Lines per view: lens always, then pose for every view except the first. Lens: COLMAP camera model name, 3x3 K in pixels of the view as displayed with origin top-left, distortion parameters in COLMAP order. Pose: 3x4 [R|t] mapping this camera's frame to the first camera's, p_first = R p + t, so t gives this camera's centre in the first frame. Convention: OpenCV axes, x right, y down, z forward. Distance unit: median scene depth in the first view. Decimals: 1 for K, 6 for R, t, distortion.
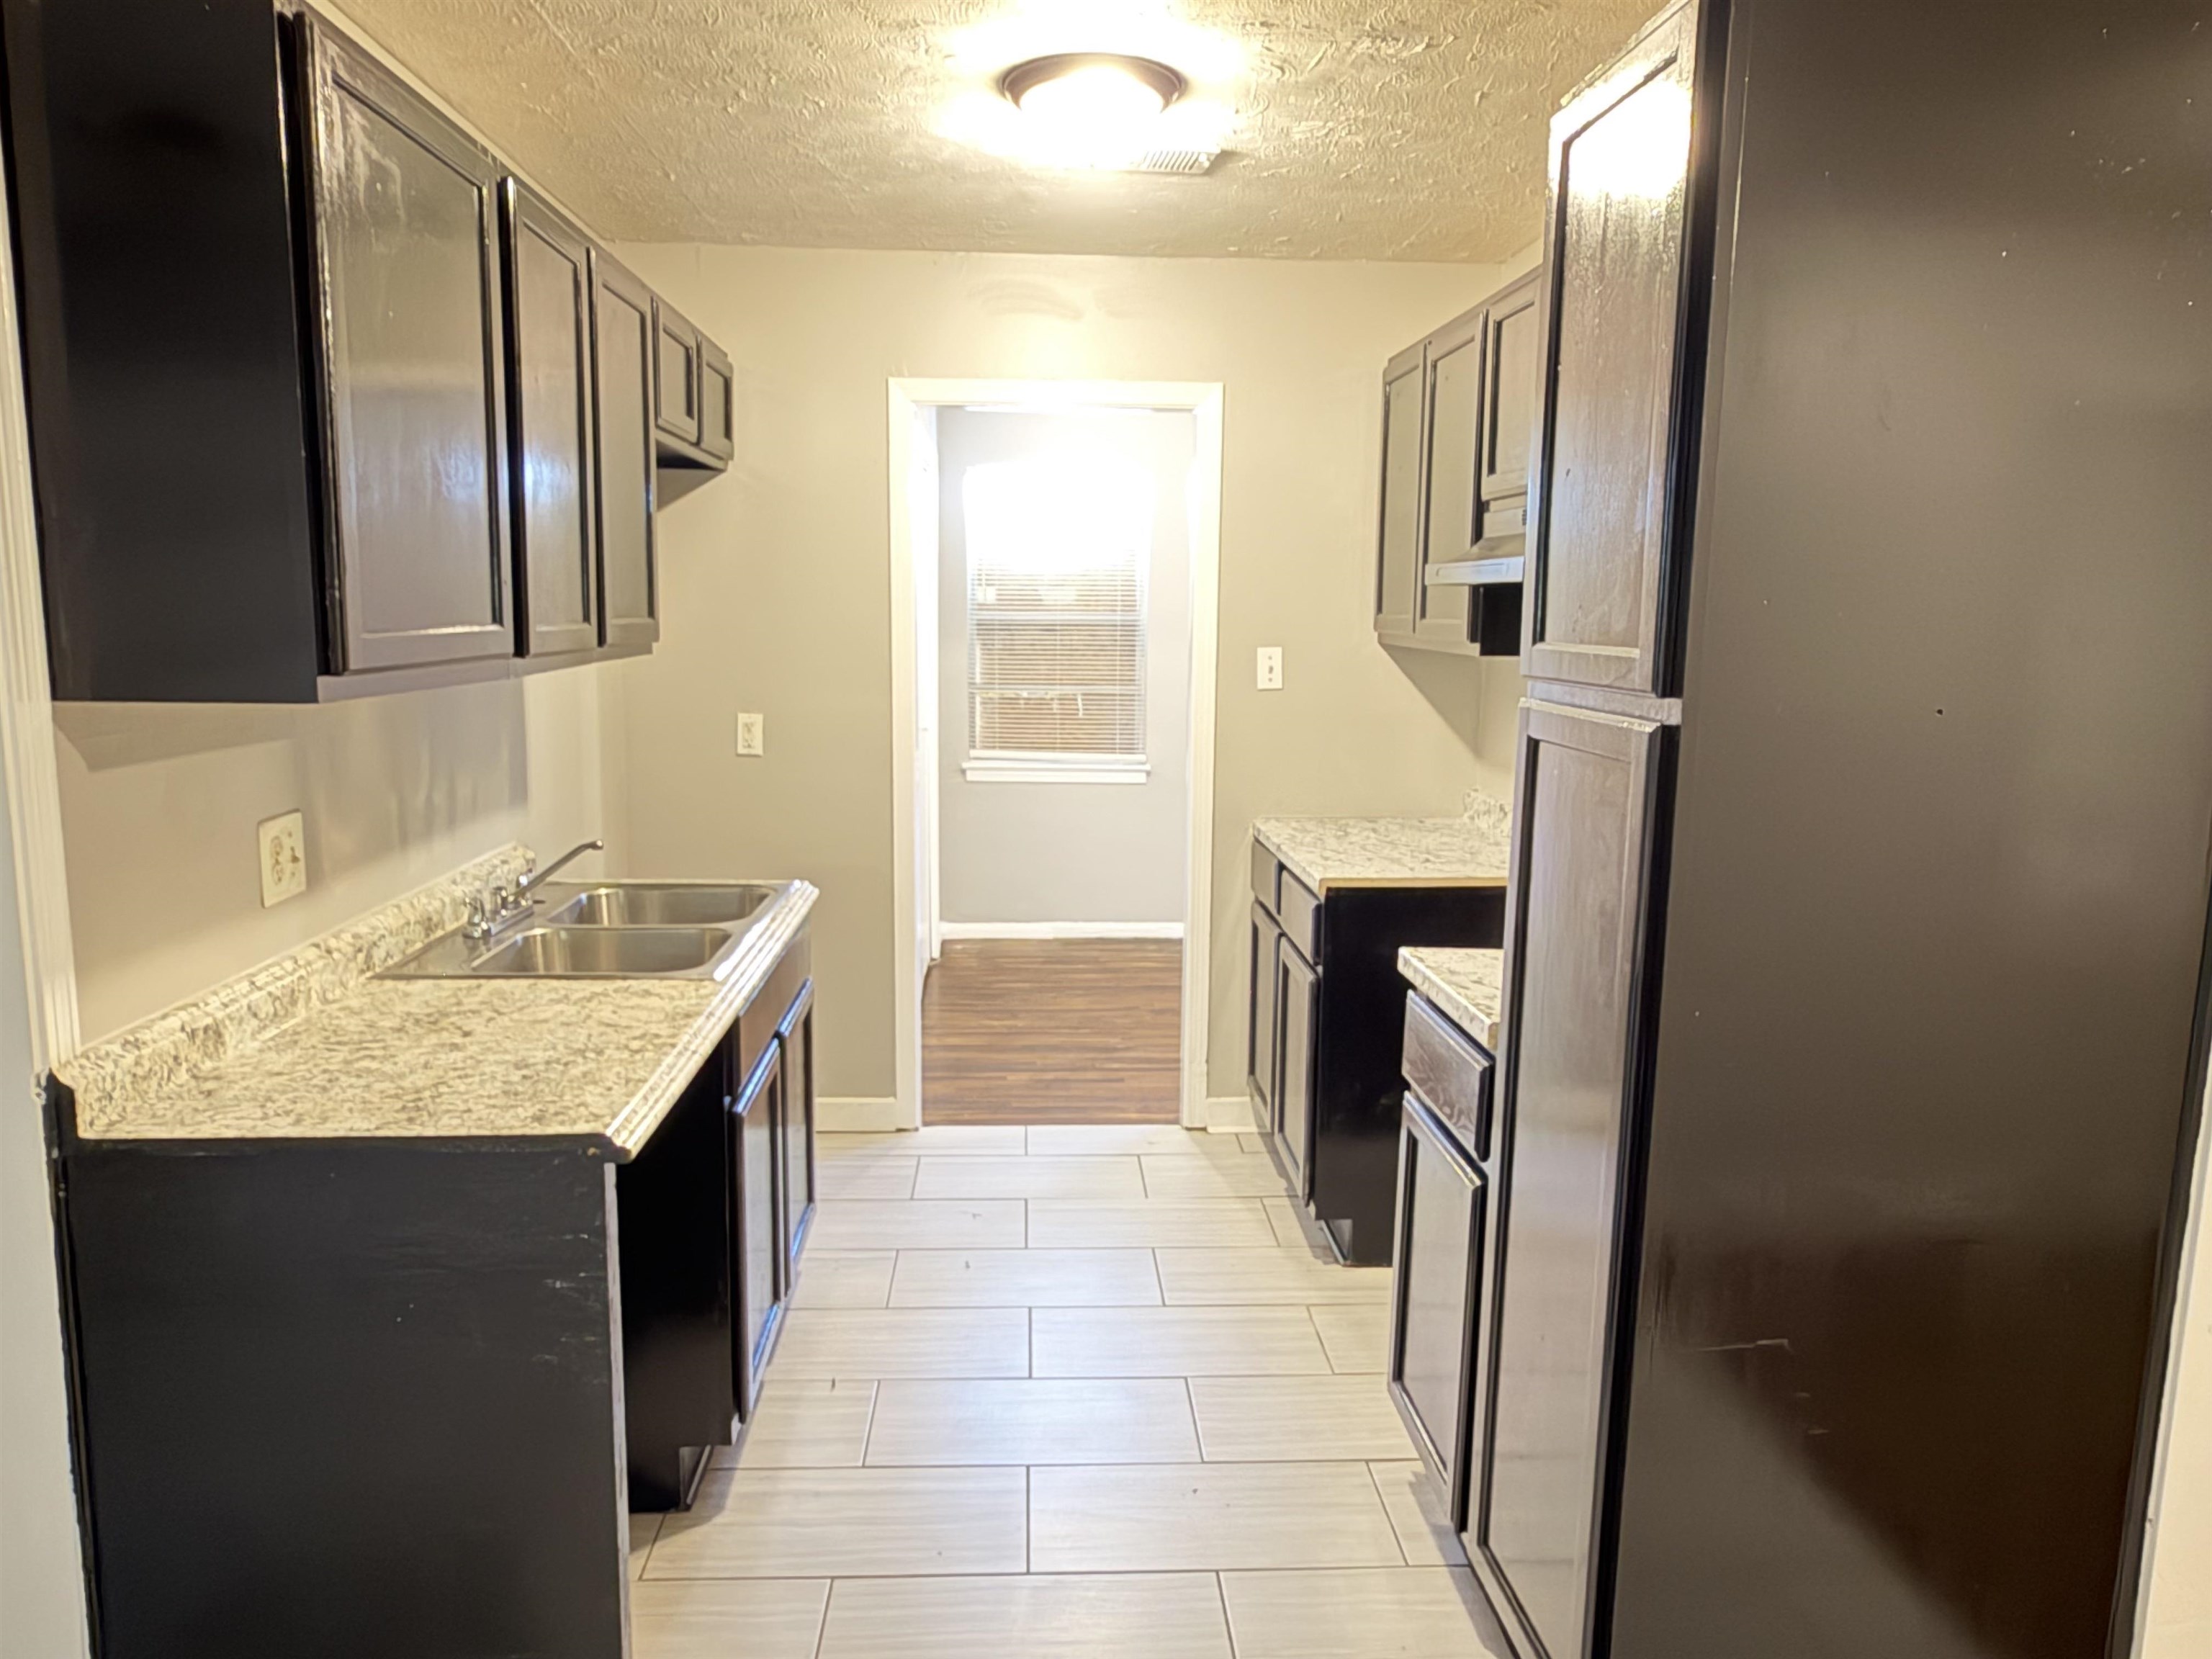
lens RADIAL K [[1493.3, 0, 1093.3], [0, 1493.3, 842.3], [0, 0, 1]] dist [-0.000472, -0.001730]
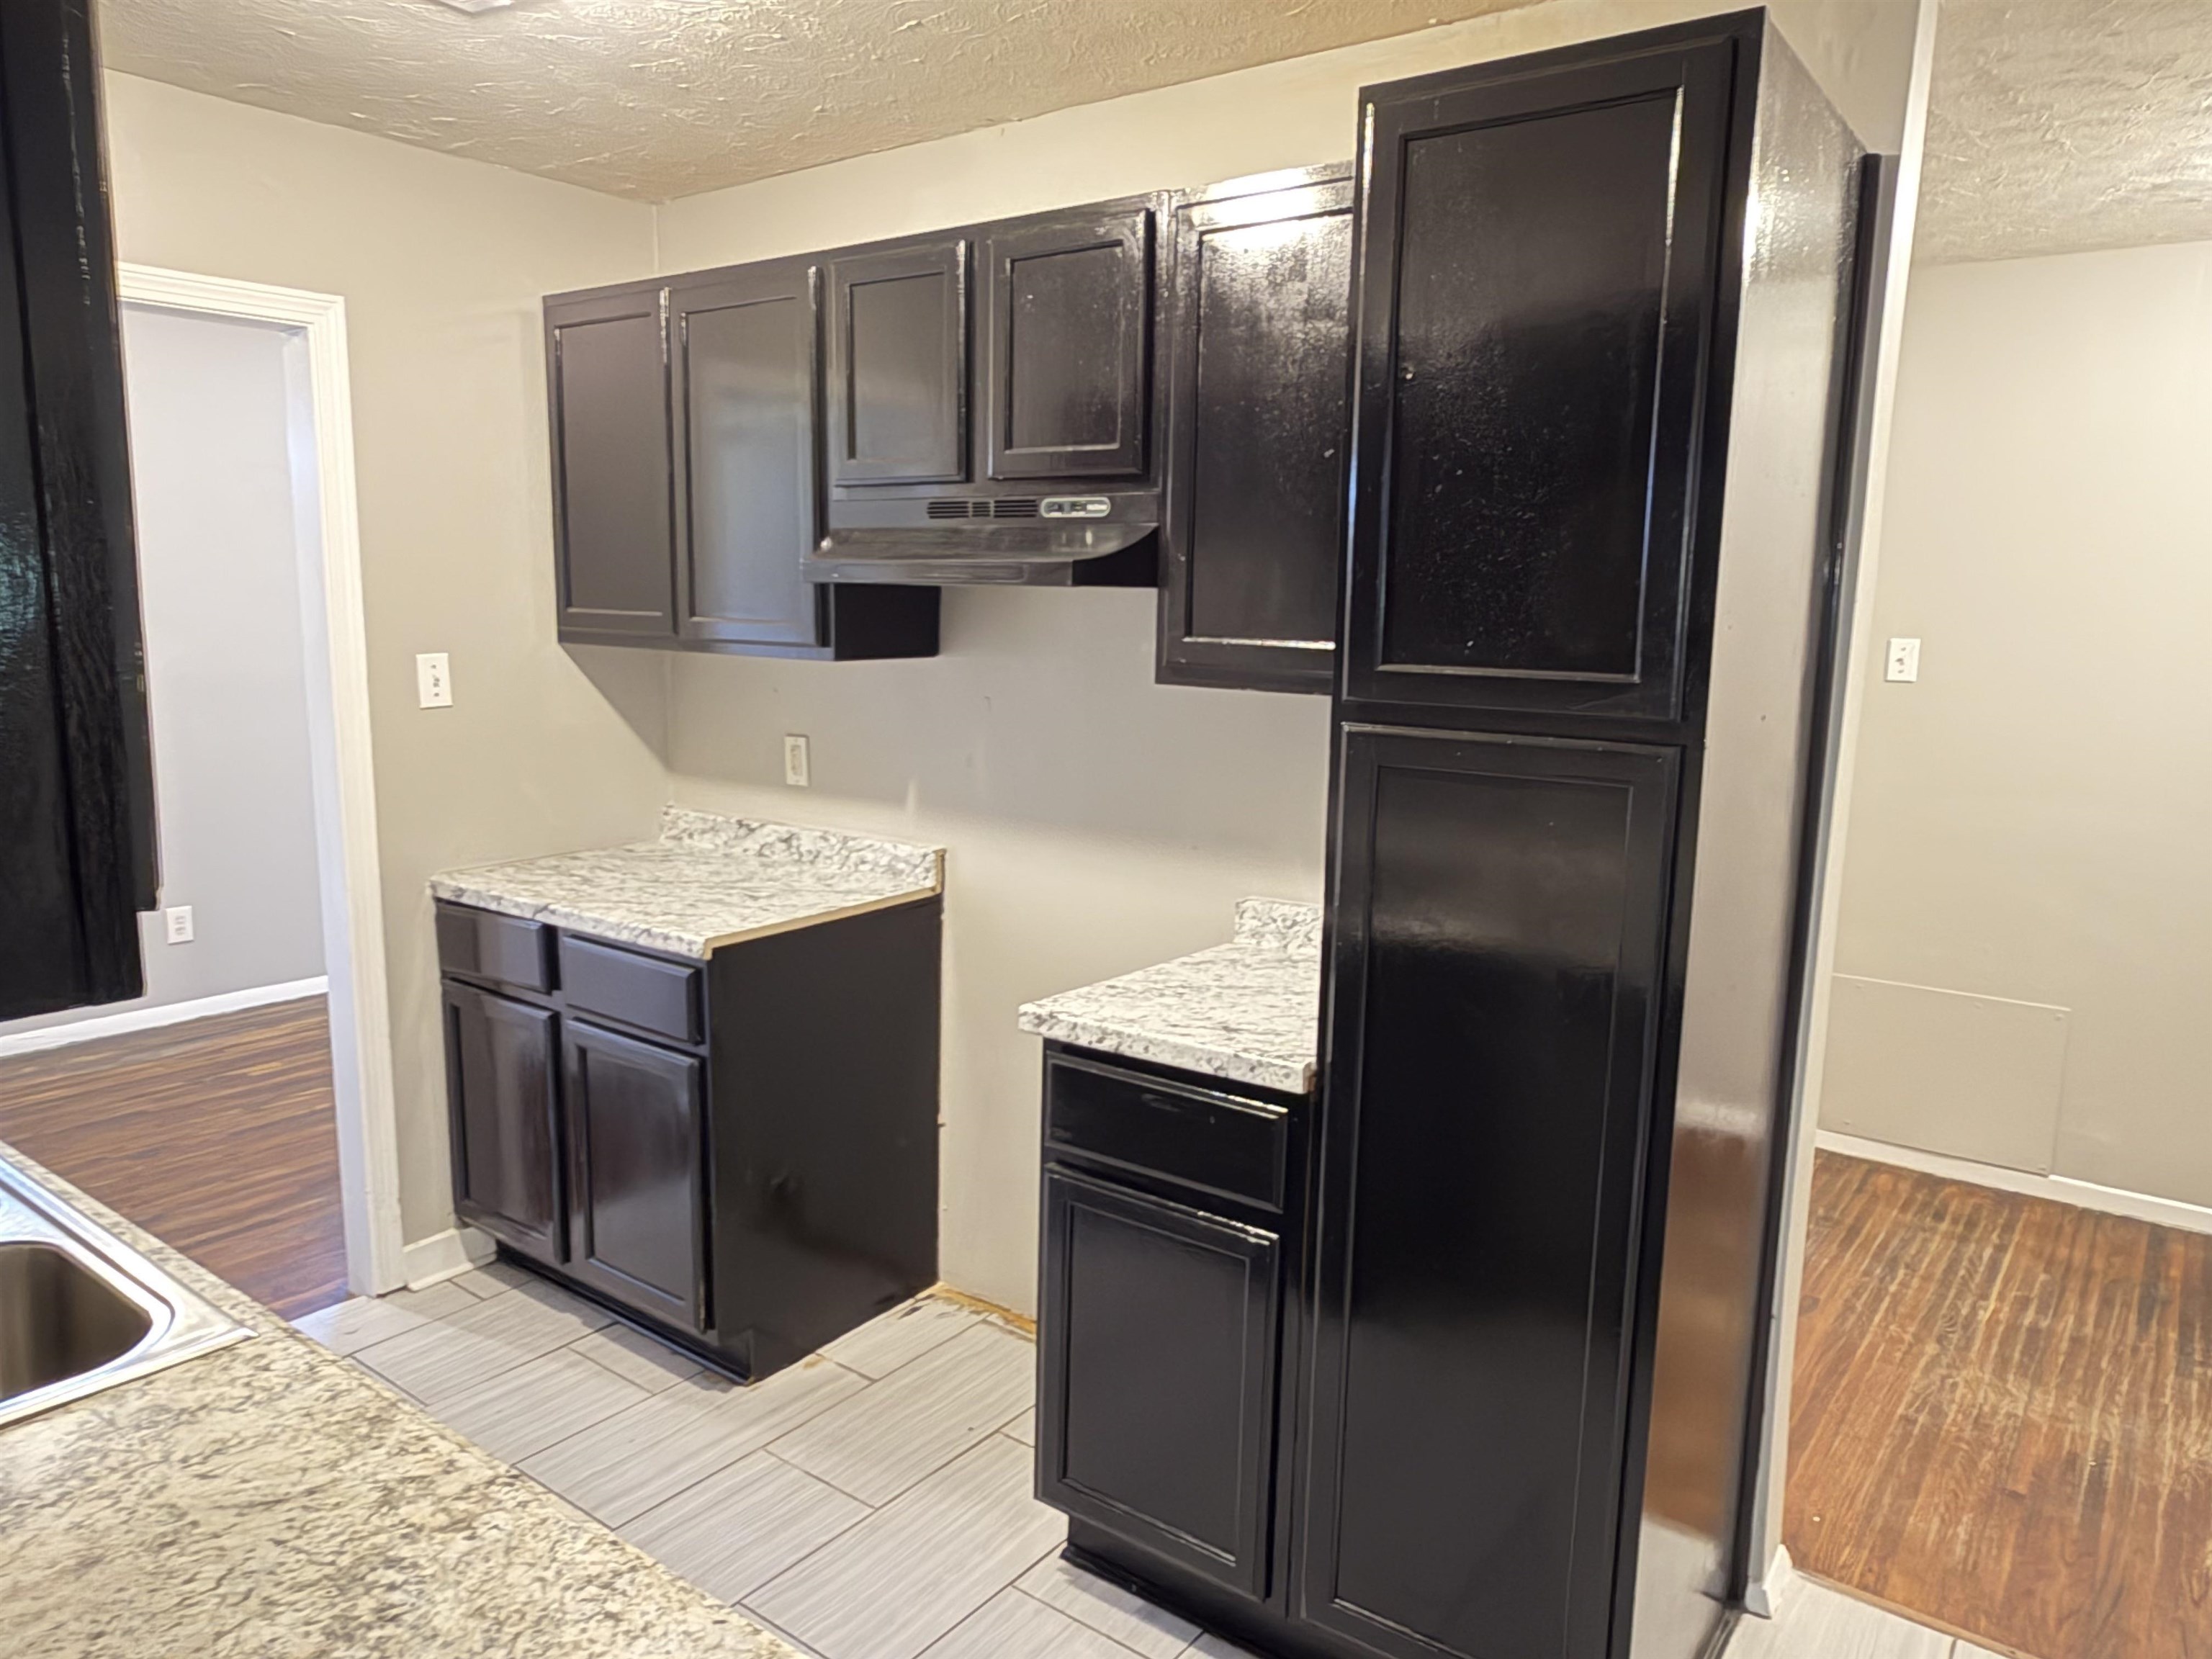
lens RADIAL K [[1493.3, 0, 1093.3], [0, 1493.3, 842.3], [0, 0, 1]] dist [-0.000472, -0.001730]
pose [[0.643783, -0.131038, 0.753905, -0.480486], [0.114509, 0.990632, 0.074401, -0.097445], [-0.756592, 0.038431, 0.652757, 0.452583]]
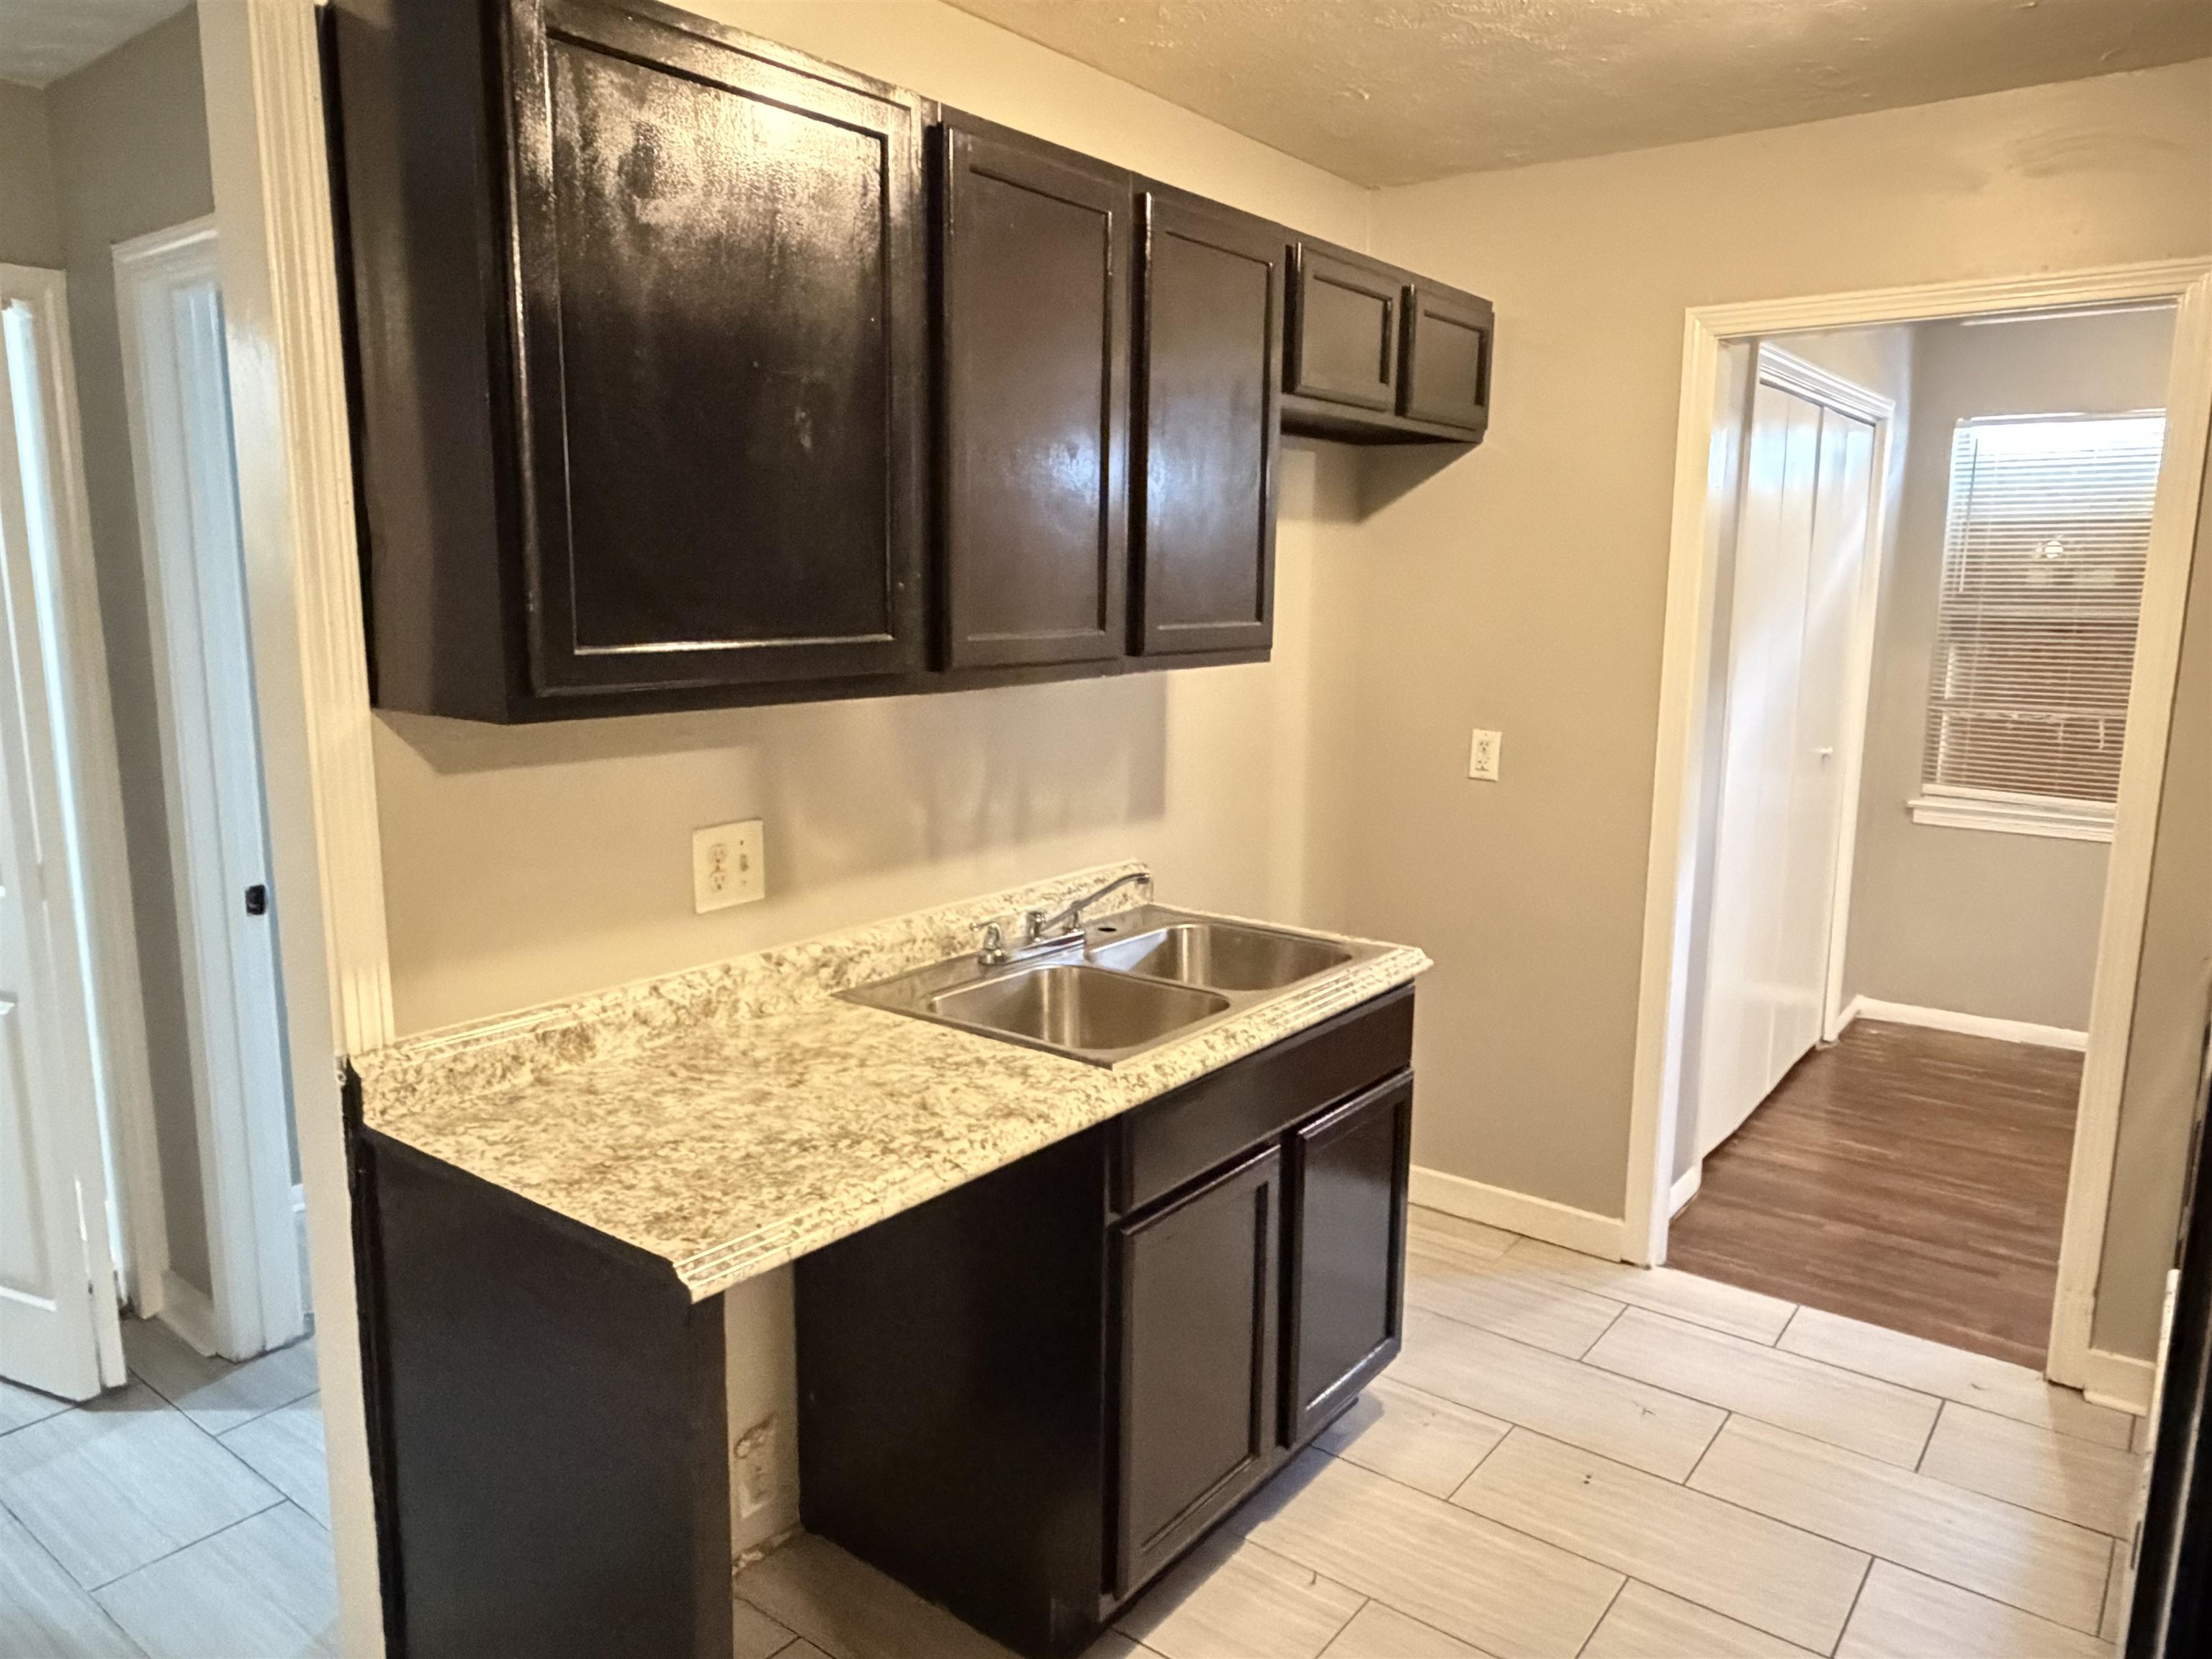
lens RADIAL K [[1493.3, 0, 1093.3], [0, 1493.3, 842.3], [0, 0, 1]] dist [-0.000472, -0.001730]
pose [[0.761861, 0.107364, -0.638780, 0.272120], [-0.100728, 0.993808, 0.046899, -0.075496], [0.639860, 0.028613, 0.767958, 0.394919]]
